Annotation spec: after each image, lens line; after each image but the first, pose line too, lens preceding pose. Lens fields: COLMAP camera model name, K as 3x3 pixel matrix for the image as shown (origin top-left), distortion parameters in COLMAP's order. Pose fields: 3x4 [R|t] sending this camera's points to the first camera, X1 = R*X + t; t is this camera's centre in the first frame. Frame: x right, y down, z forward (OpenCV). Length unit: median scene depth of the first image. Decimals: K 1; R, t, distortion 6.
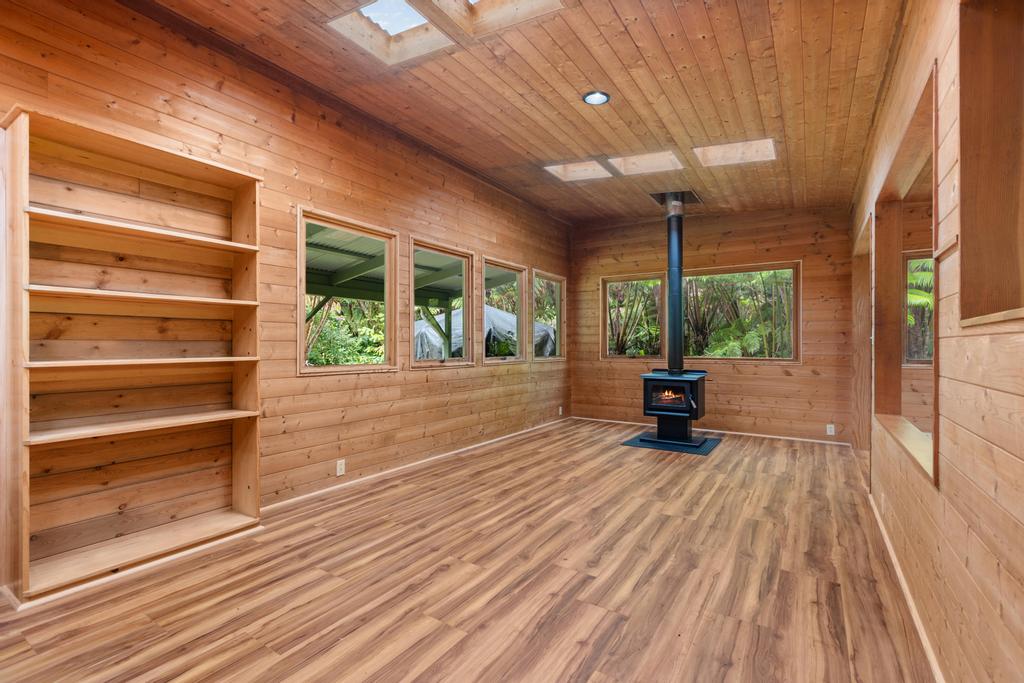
lens RADIAL K [[459.9, 0, 510.2], [0, 459.9, 345.0], [0, 0, 1]] dist [0.003841, 0.000032]
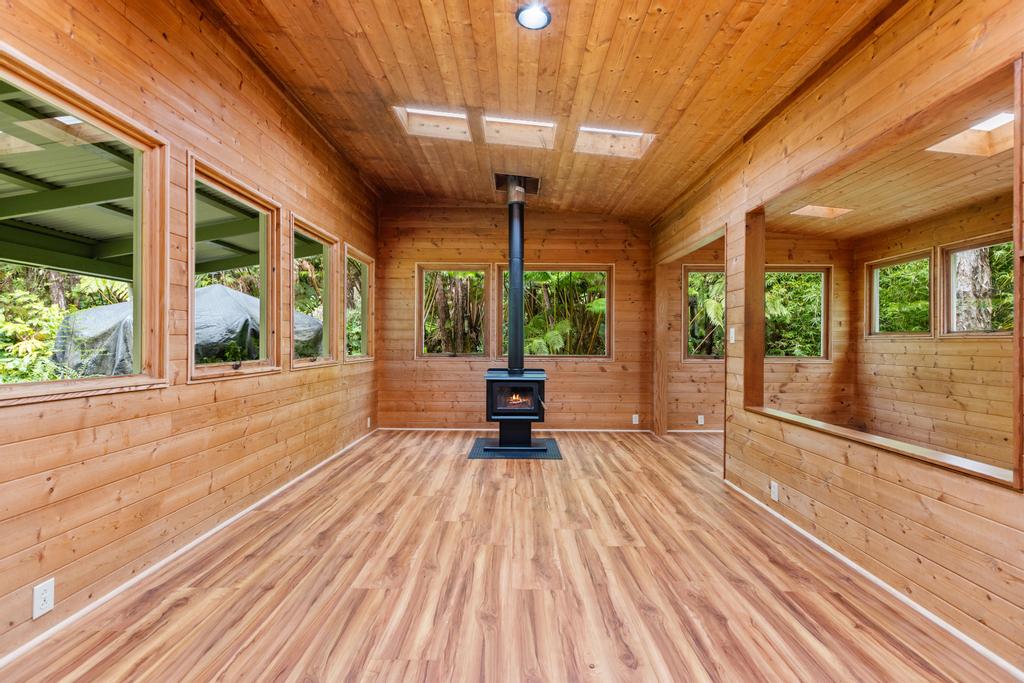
lens RADIAL K [[459.9, 0, 514.1], [0, 459.9, 342.0], [0, 0, 1]] dist [0.003841, 0.000032]
pose [[0.837570, 0.004641, 0.546310, -0.210858], [-0.004886, 0.999988, -0.001005, 0.000499], [-0.546308, -0.001827, 0.837582, 0.317096]]
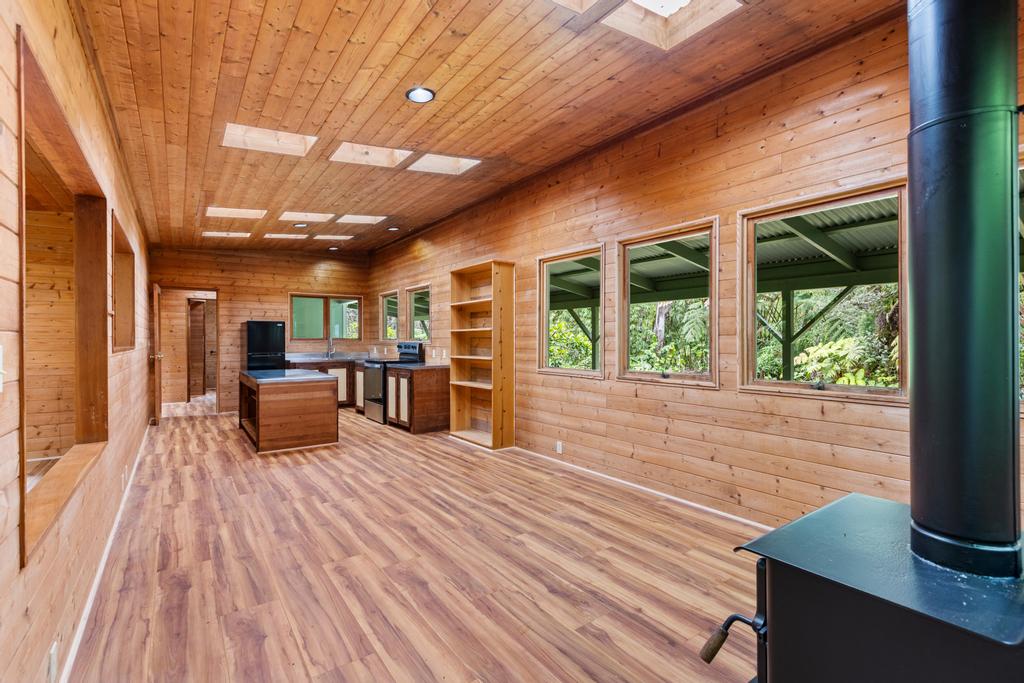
lens RADIAL K [[459.9, 0, 515.7], [0, 459.9, 340.8], [0, 0, 1]] dist [0.003841, 0.000032]
pose [[-0.348533, 0.002234, -0.937294, 0.831181], [0.002594, 0.999996, 0.001419, -0.032641], [0.937293, -0.001936, -0.348537, 1.257842]]
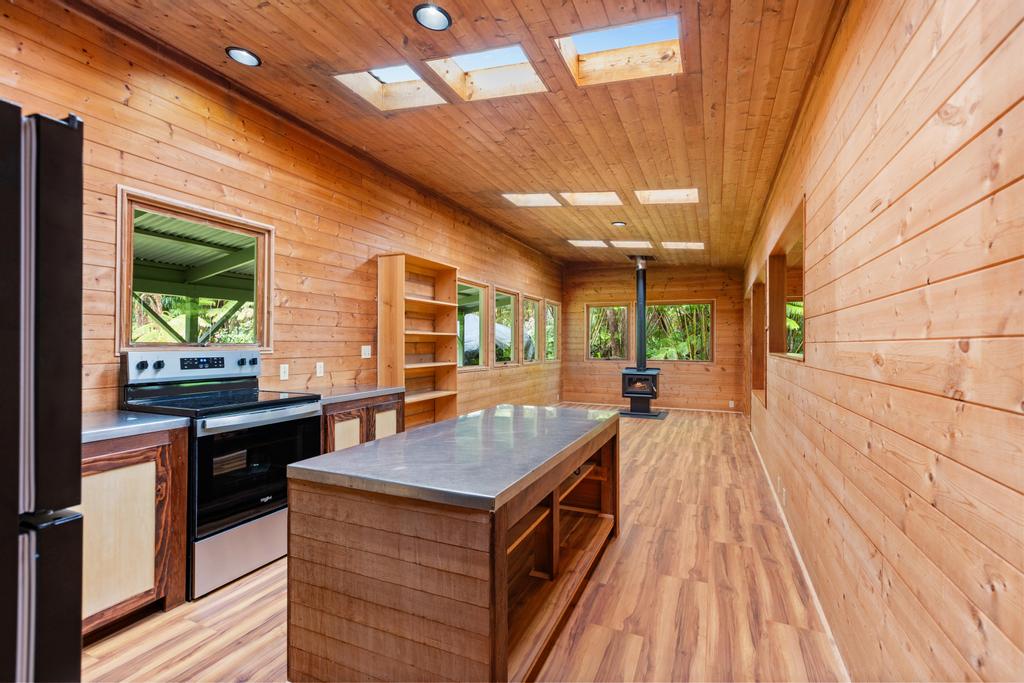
lens RADIAL K [[459.9, 0, 510.3], [0, 459.9, 343.4], [0, 0, 1]] dist [0.003841, 0.000032]
pose [[0.987045, 0.002509, 0.160422, -0.462116], [-0.002451, 0.999997, -0.000562, -0.037819], [-0.160423, 0.000161, 0.987048, -0.655907]]
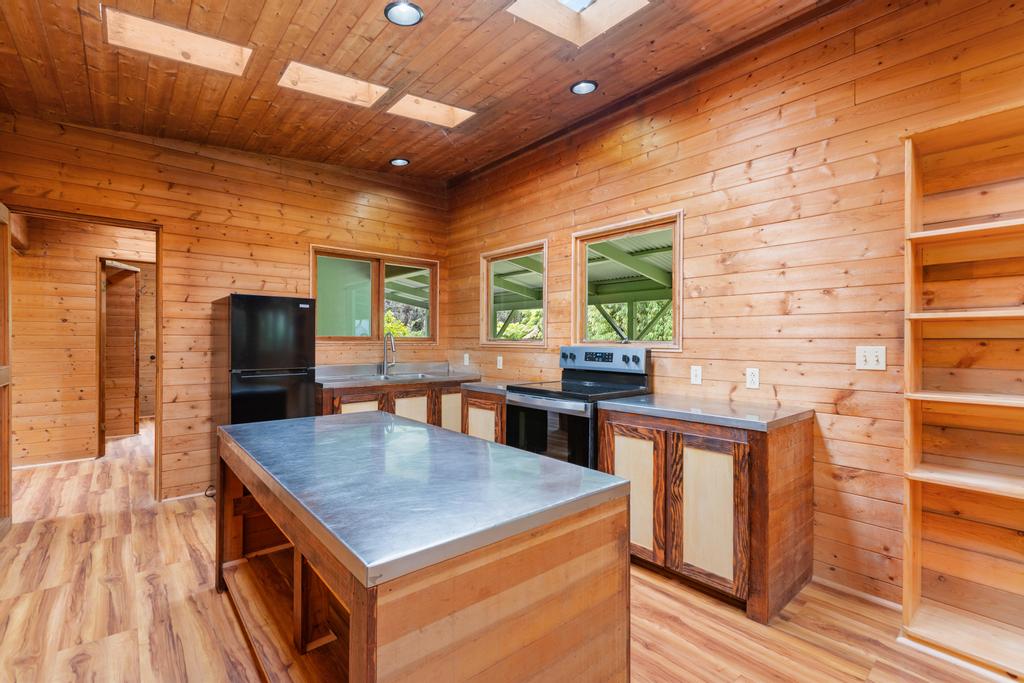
lens RADIAL K [[459.9, 0, 518.5], [0, 459.9, 341.1], [0, 0, 1]] dist [0.003841, 0.000032]
pose [[-0.273304, -0.000664, -0.961927, 0.062032], [-0.005108, 0.999987, 0.000761, -0.036027], [0.961914, 0.005121, -0.273304, 0.245303]]
